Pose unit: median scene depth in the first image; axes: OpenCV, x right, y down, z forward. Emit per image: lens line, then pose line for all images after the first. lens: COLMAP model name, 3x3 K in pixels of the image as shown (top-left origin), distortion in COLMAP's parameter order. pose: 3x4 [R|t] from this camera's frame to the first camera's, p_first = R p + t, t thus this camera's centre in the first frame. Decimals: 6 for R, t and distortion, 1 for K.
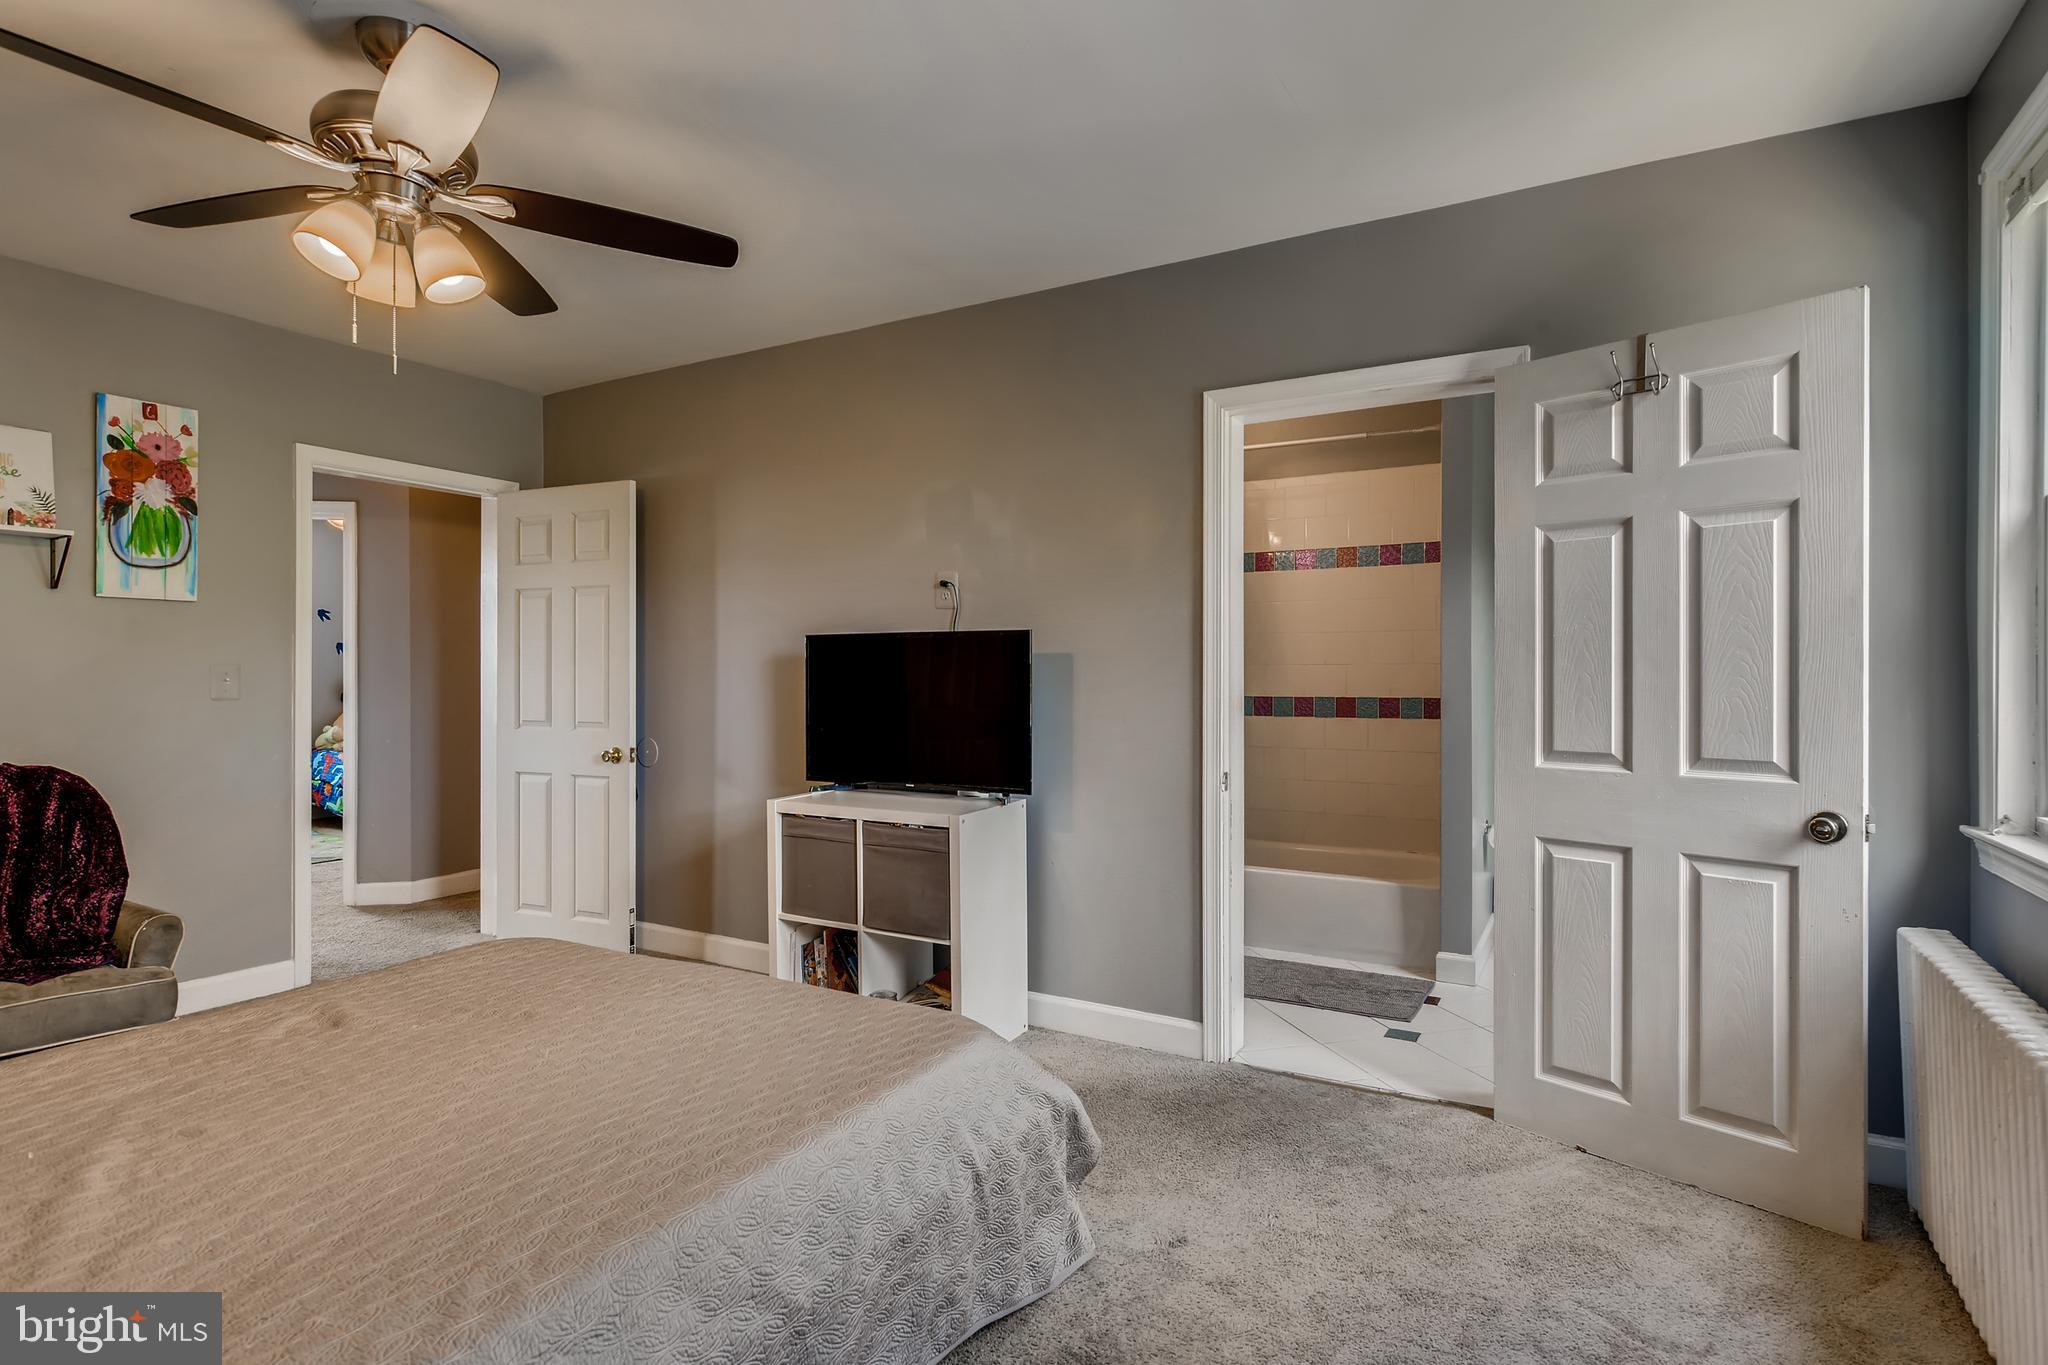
lens RADIAL K [[1037.4, 0, 1028.3], [0, 1037.4, 682.9], [0, 0, 1]] dist [-0.002090, 0.005216]
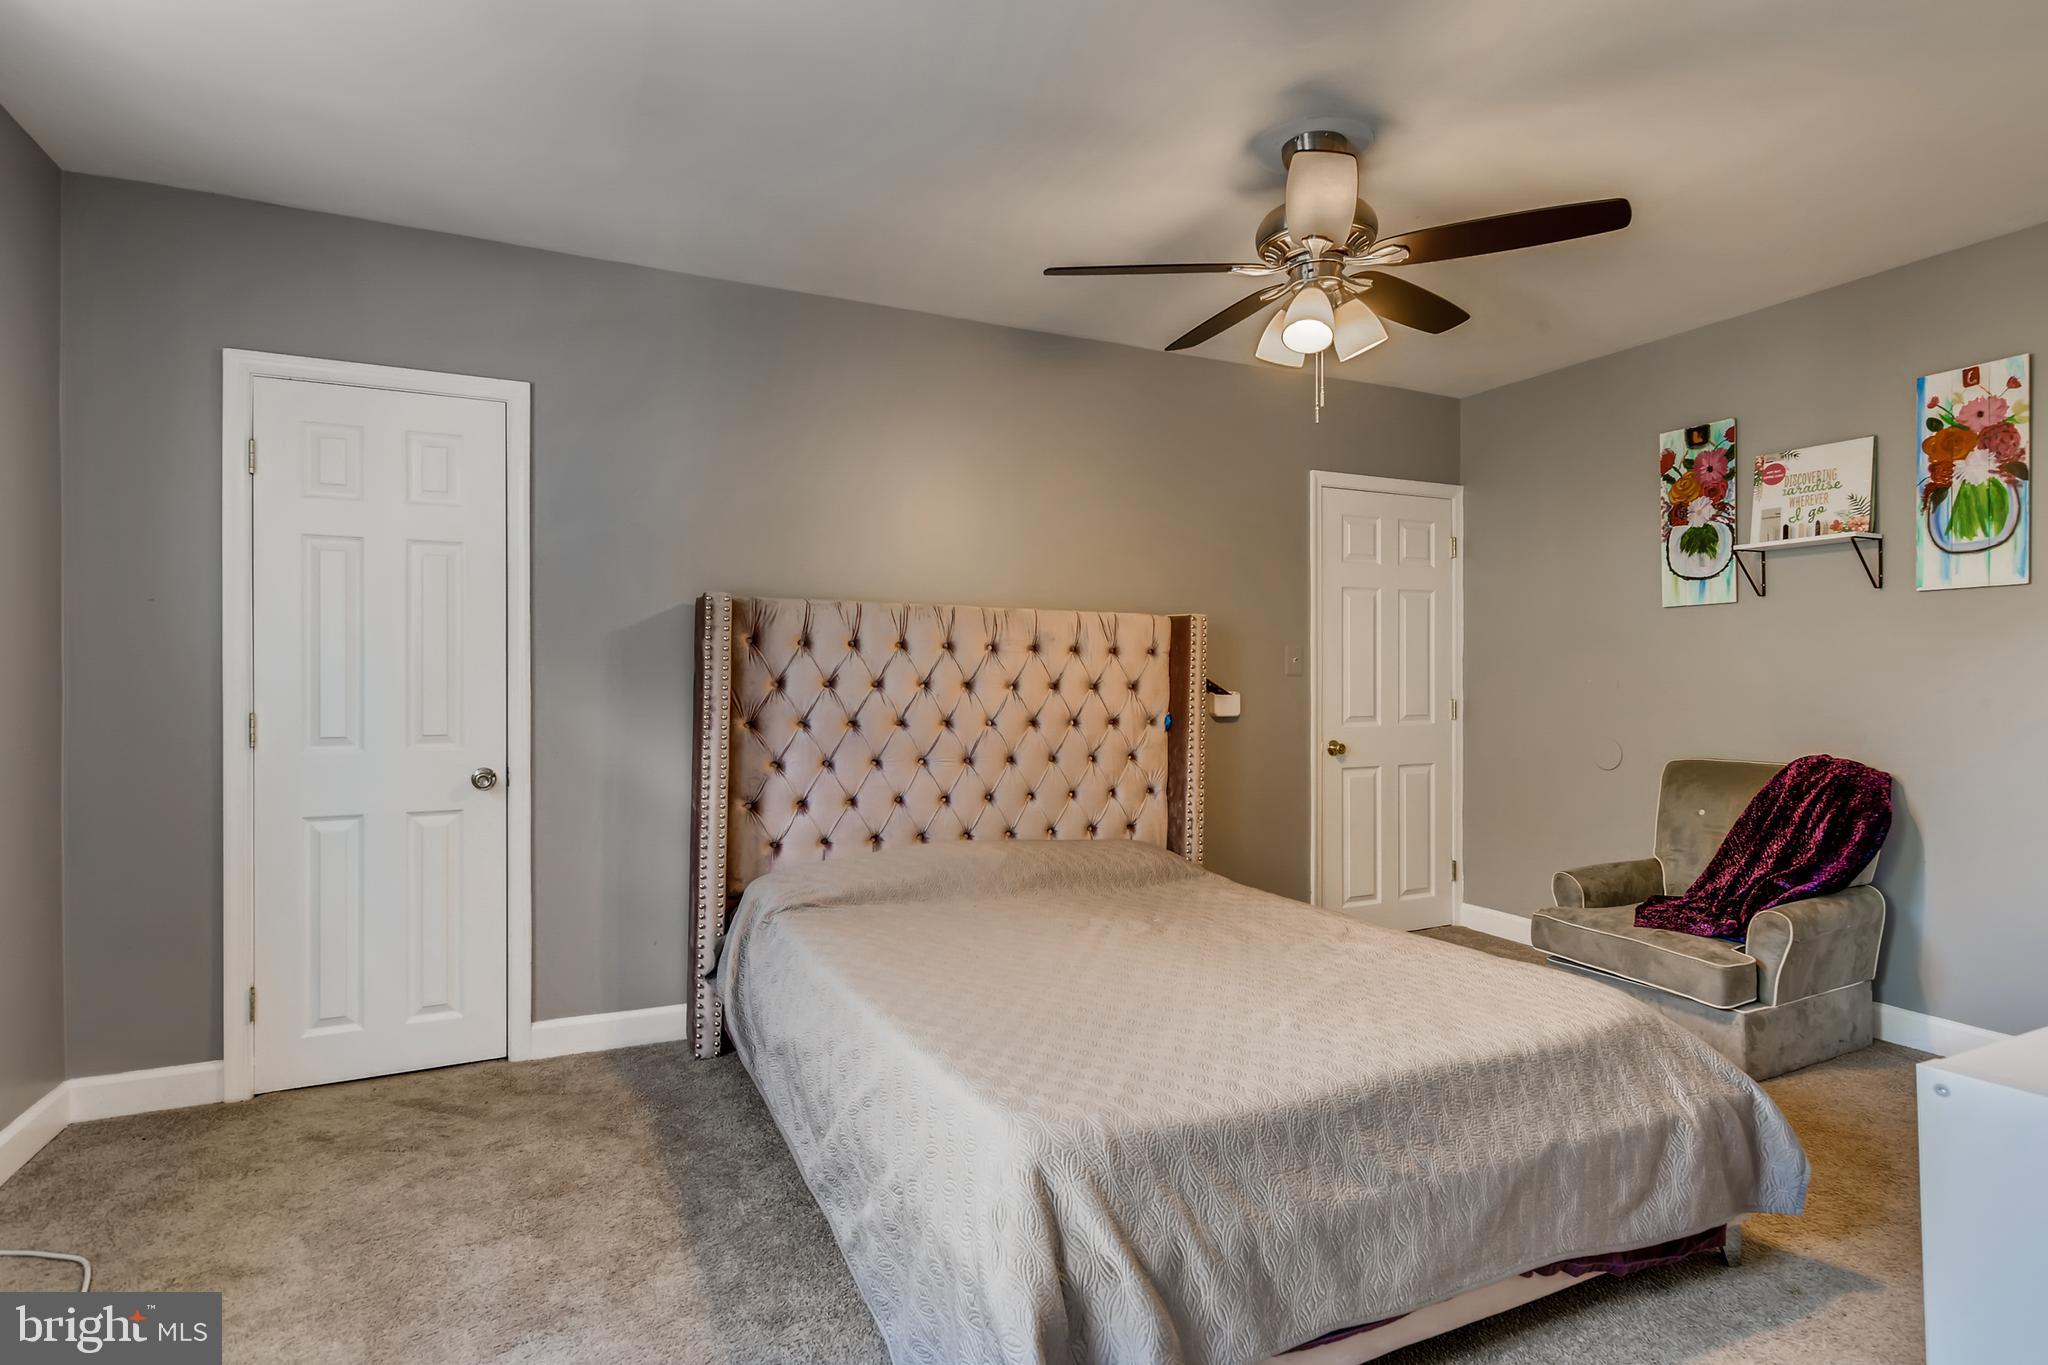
lens RADIAL K [[1037.4, 0, 1033.2], [0, 1037.4, 676.9], [0, 0, 1]] dist [-0.002090, 0.005216]
pose [[-0.552199, -0.001310, -0.833711, 0.342486], [-0.004597, 0.999988, 0.001473, -0.001539], [0.833700, 0.004646, -0.552198, 0.825046]]
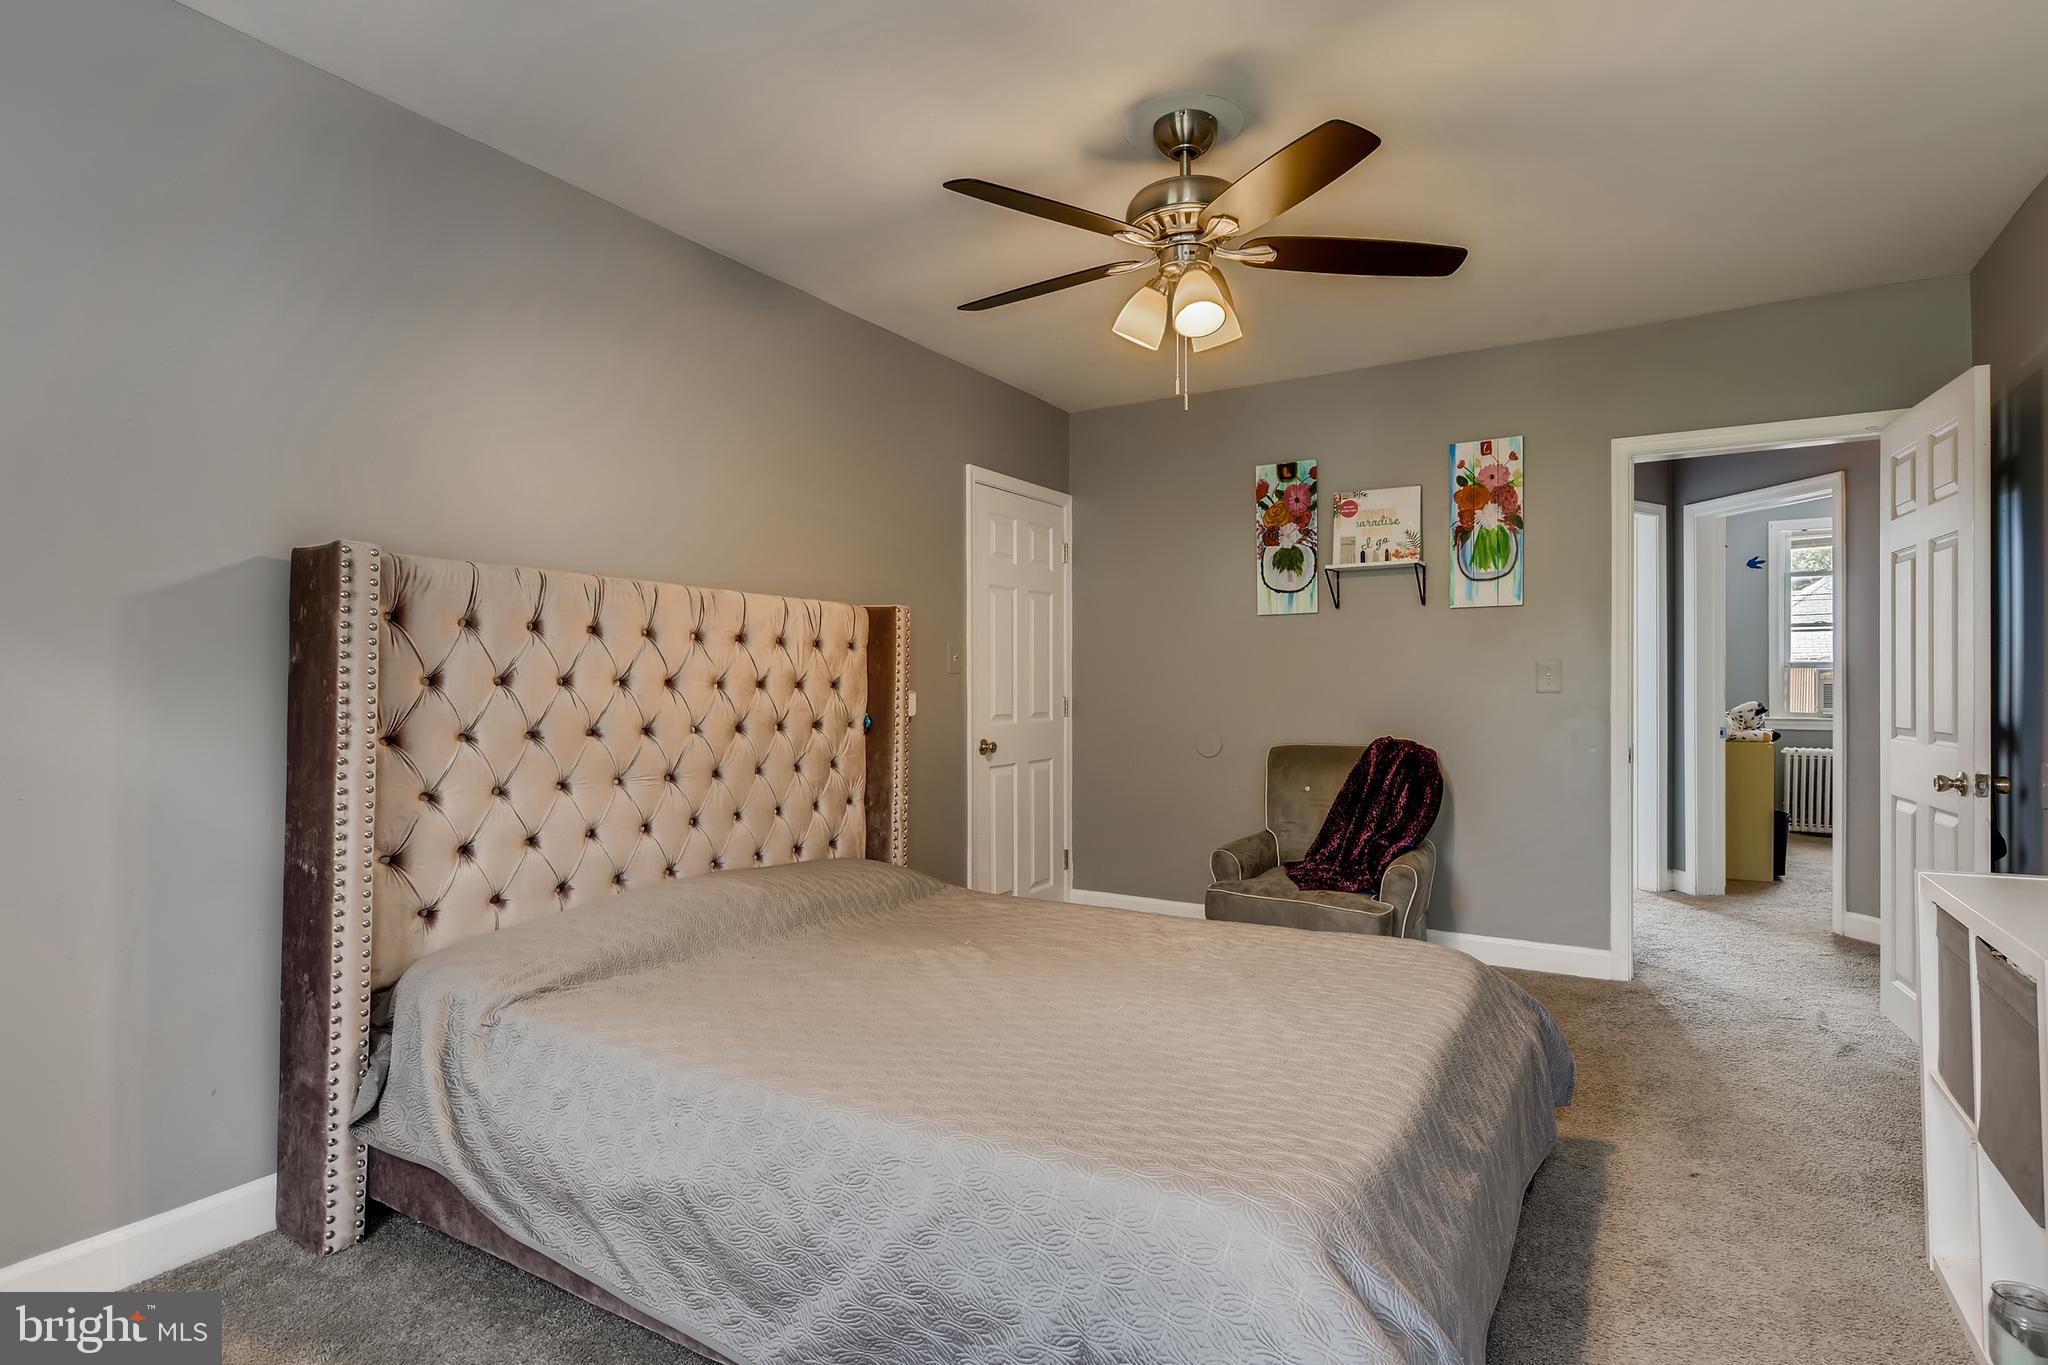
lens RADIAL K [[1037.4, 0, 1029.1], [0, 1037.4, 682.0], [0, 0, 1]] dist [-0.002090, 0.005216]
pose [[-0.004033, -0.001022, -0.999991, 0.339015], [-0.002797, 0.999996, -0.001011, 0.007946], [0.999988, 0.002793, -0.004036, 0.485849]]
